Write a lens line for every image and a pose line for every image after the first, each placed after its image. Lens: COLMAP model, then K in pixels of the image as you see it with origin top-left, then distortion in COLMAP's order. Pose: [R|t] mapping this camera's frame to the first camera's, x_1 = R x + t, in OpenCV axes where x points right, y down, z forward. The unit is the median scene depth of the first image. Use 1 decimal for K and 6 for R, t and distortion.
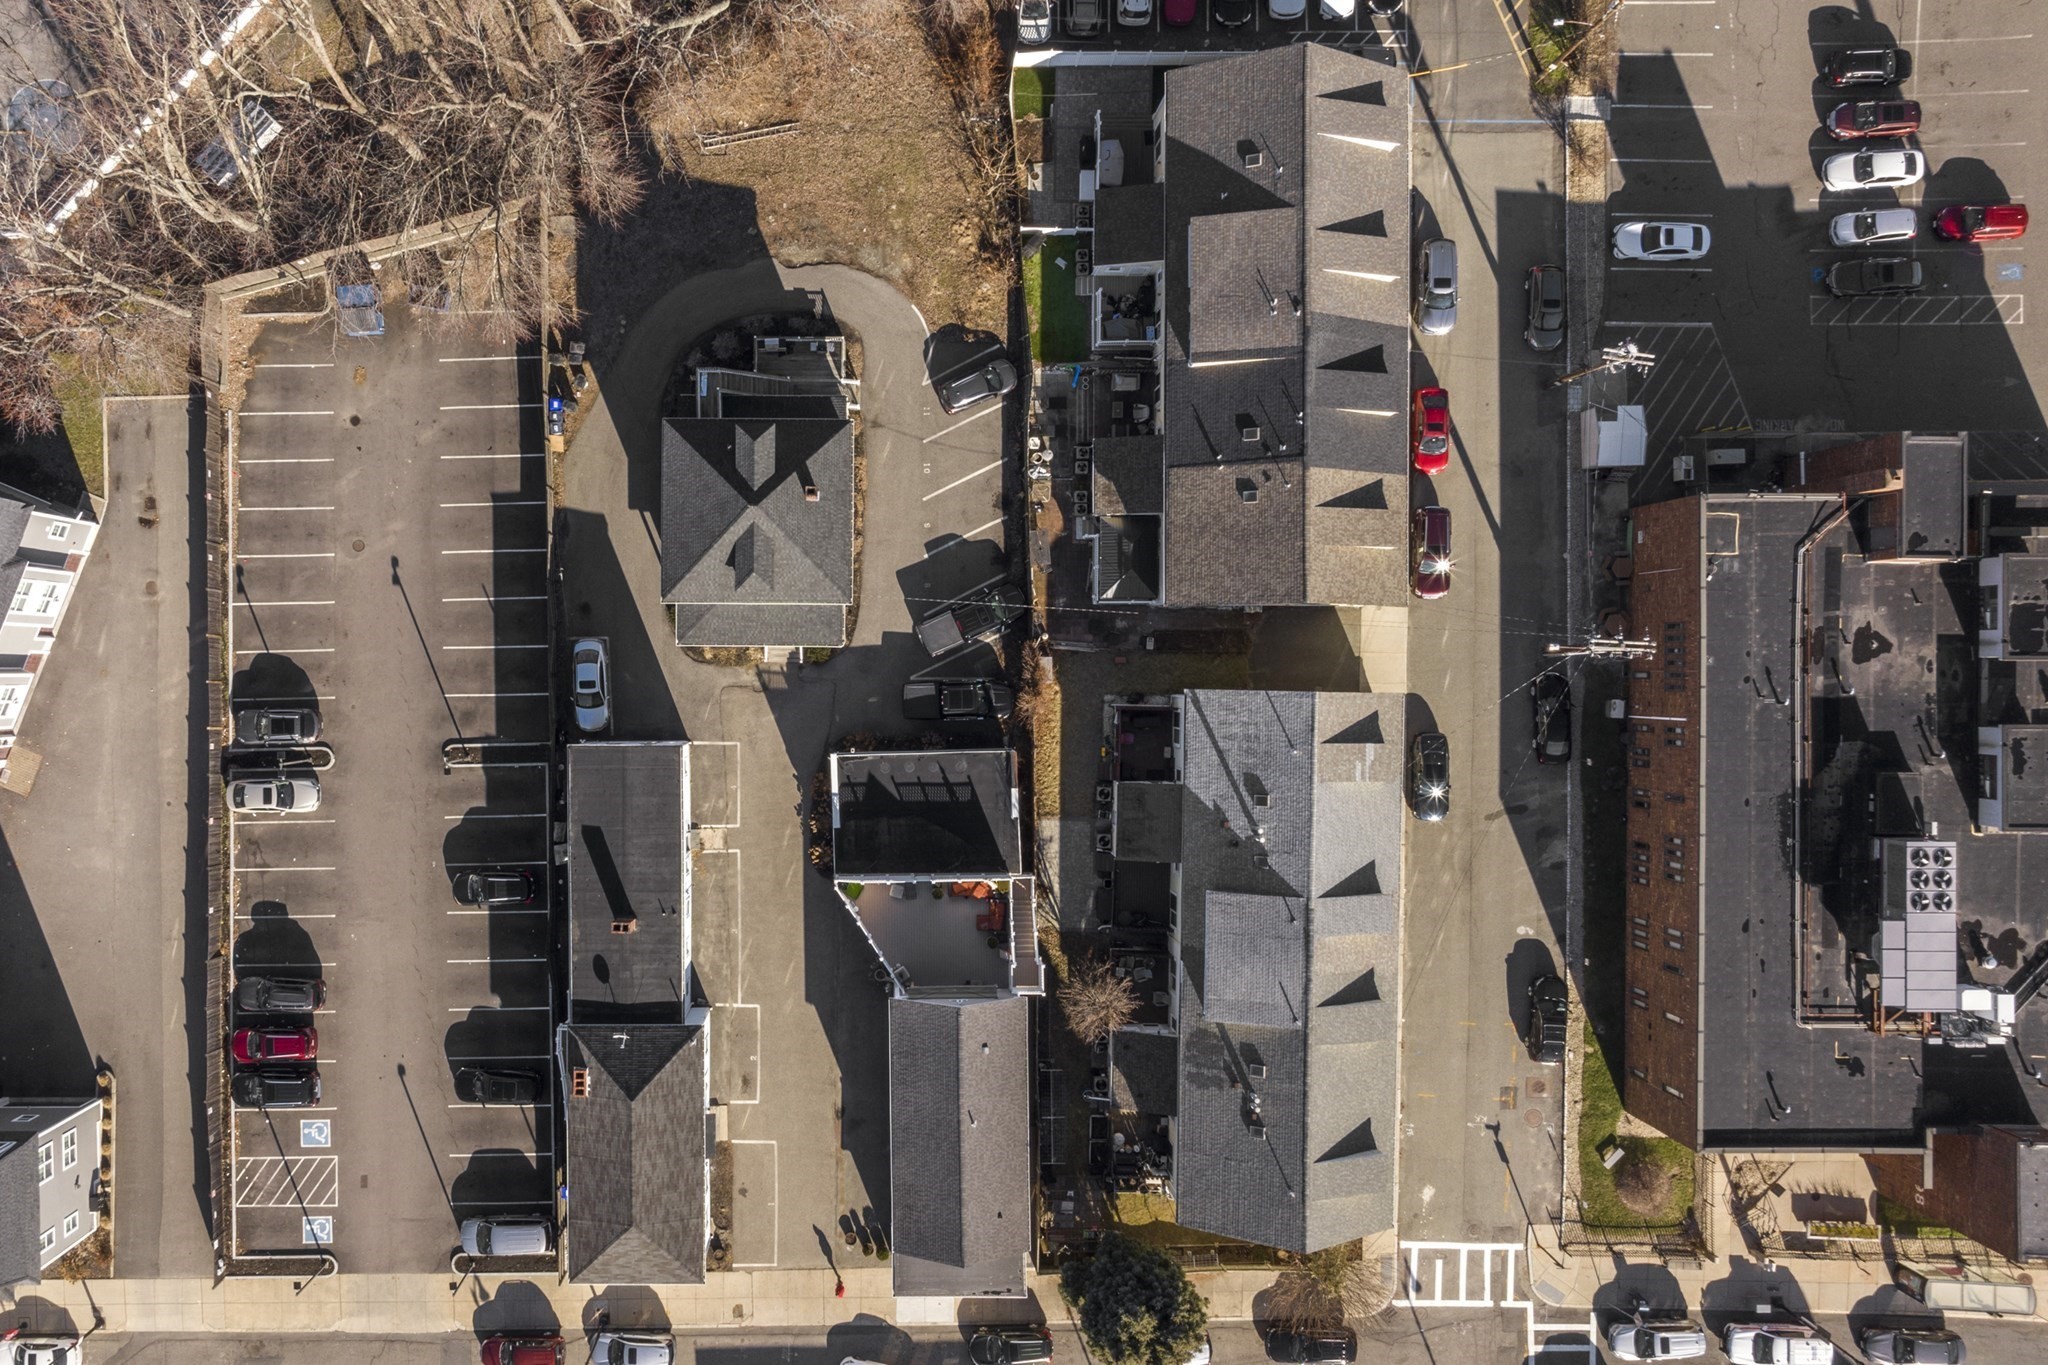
lens RADIAL K [[1713.1, 0, 833.7], [0, 1713.1, 675.6], [0, 0, 1]] dist [-0.015378, -0.008558]
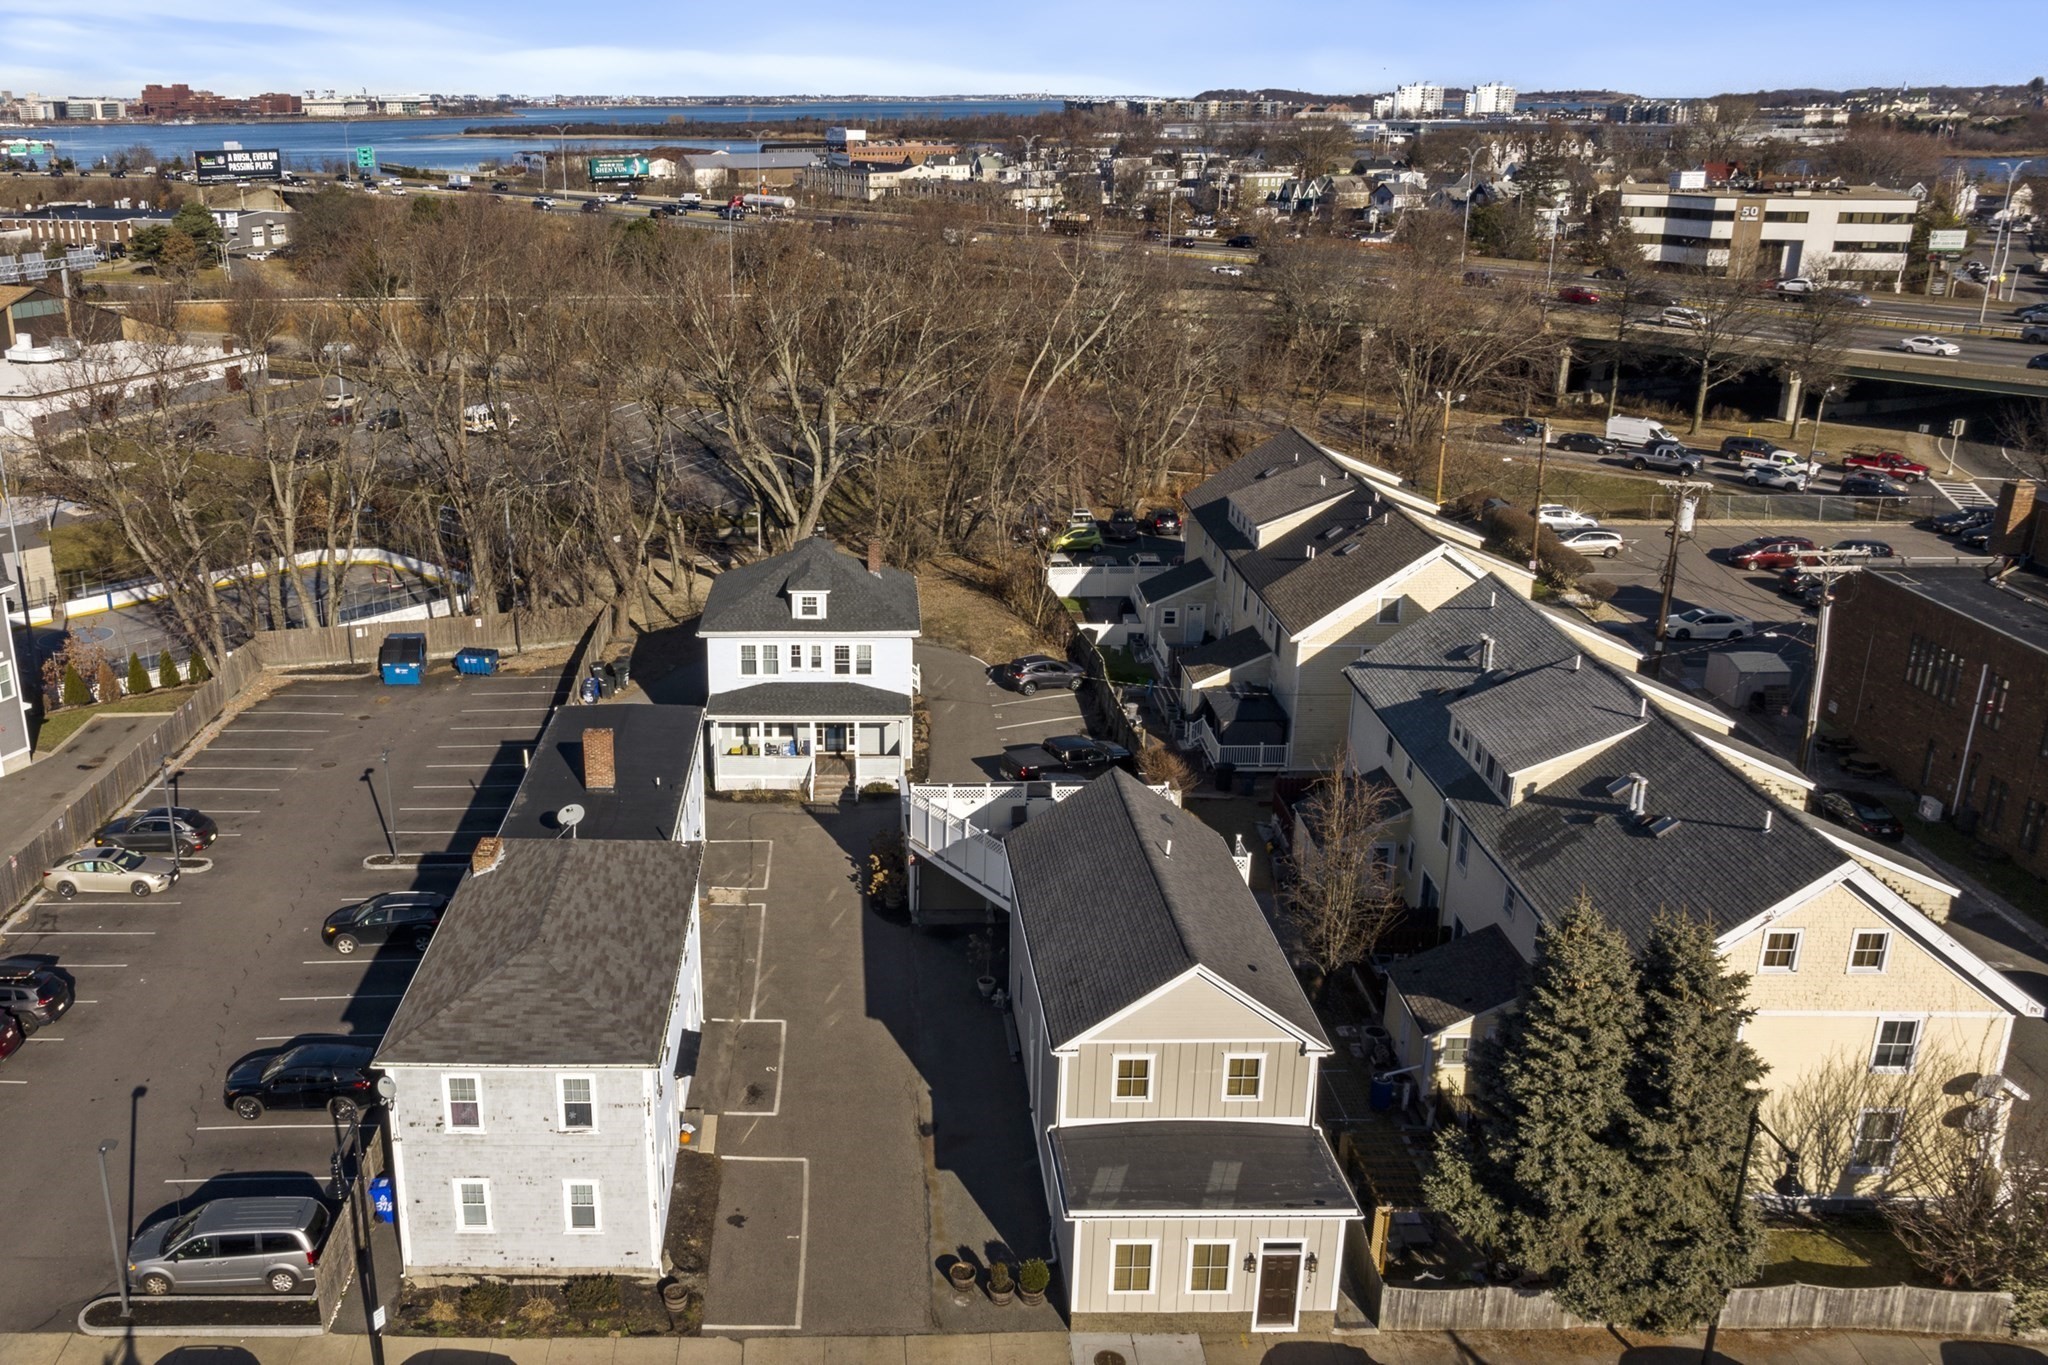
lens RADIAL K [[1713.1, 0, 835.8], [0, 1713.1, 694.8], [0, 0, 1]] dist [-0.015378, -0.008558]
pose [[0.999871, 0.014420, -0.007078, -0.023586], [-0.011399, 0.326497, -0.945129, 0.717290], [-0.011318, 0.945088, 0.326620, 0.701453]]
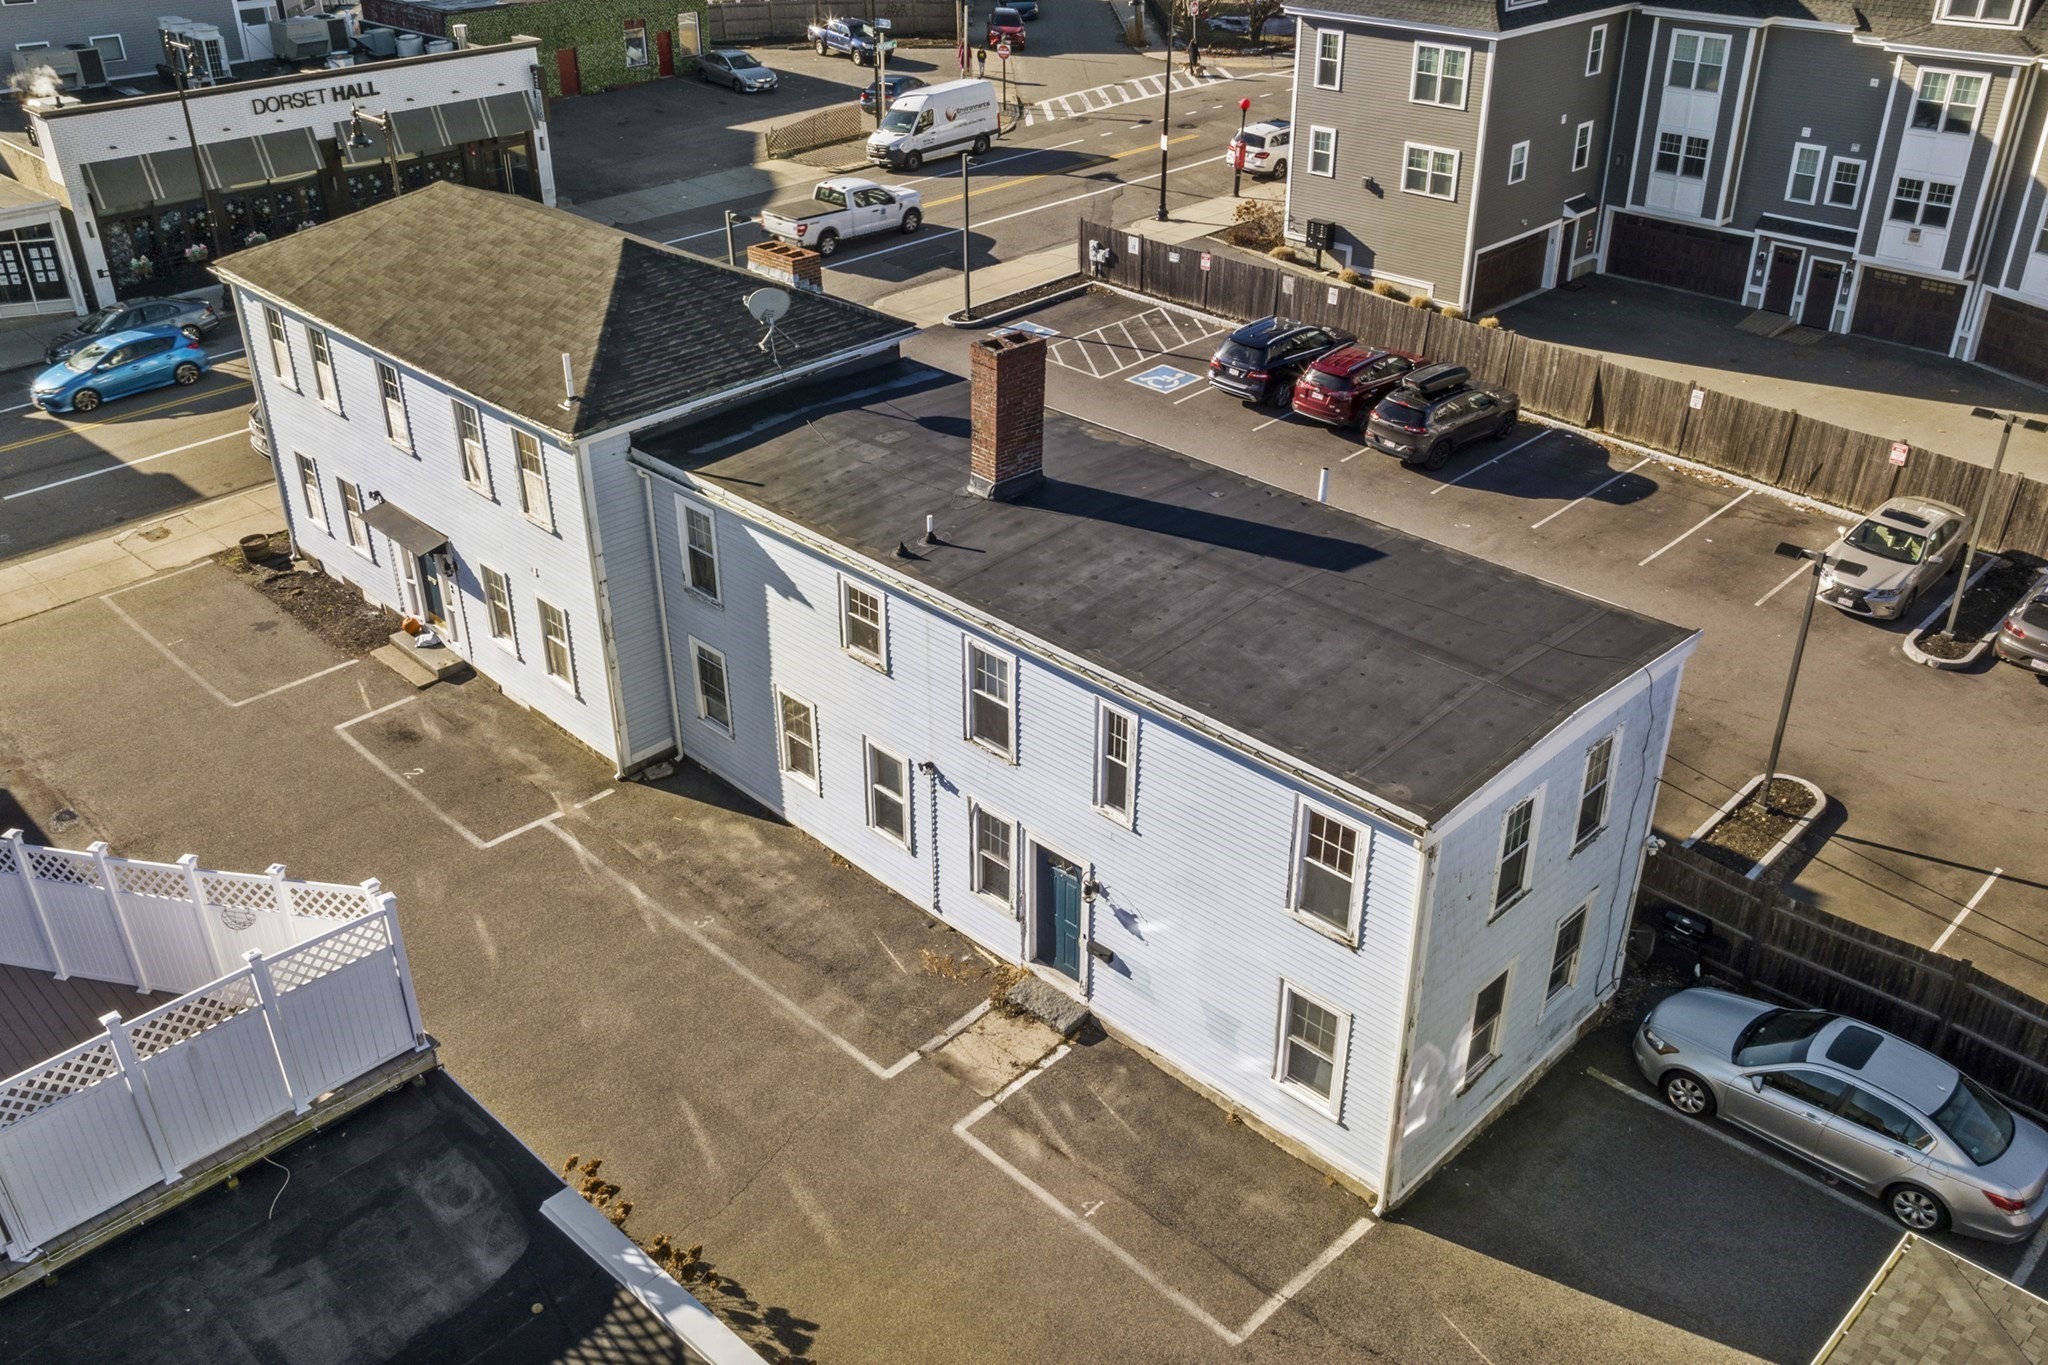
lens RADIAL K [[1713.1, 0, 1020.8], [0, 1713.1, 665.7], [0, 0, 1]] dist [-0.015378, -0.008558]
pose [[-0.711965, 0.360806, -0.602433, 0.054733], [-0.701974, -0.343216, 0.624047, -0.040786], [0.018395, 0.867192, 0.497634, 0.833139]]
